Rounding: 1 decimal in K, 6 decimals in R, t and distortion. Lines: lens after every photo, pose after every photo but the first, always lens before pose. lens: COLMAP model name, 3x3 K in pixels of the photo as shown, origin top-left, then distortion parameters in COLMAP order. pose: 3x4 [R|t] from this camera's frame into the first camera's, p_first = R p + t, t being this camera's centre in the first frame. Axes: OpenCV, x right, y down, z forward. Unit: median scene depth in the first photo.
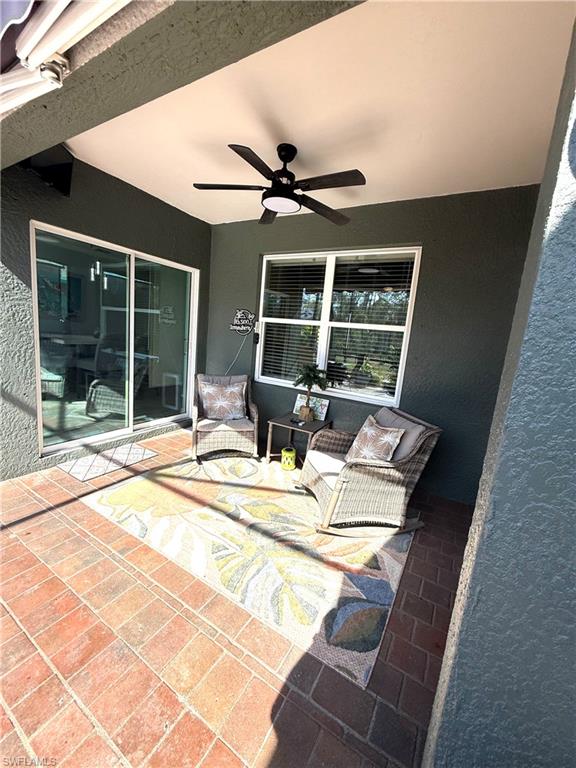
lens RADIAL K [[306.0, 0, 288.6], [0, 306.0, 382.1], [0, 0, 1]] dist [-0.004660, -0.000079]
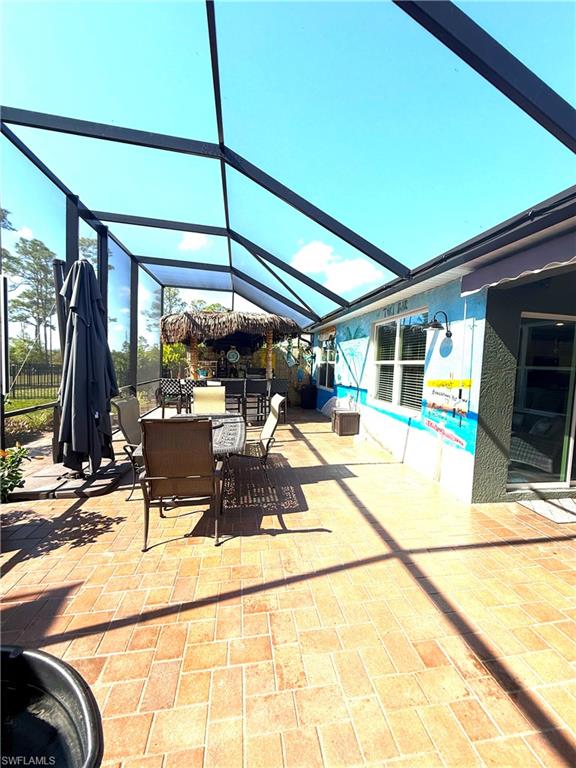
lens RADIAL K [[306.0, 0, 289.5], [0, 306.0, 383.6], [0, 0, 1]] dist [-0.004660, -0.000079]
pose [[0.644116, -0.003156, -0.764921, -0.386492], [-0.109176, 0.989374, -0.096016, 0.022206], [0.757096, 0.145357, 0.636927, -0.494751]]
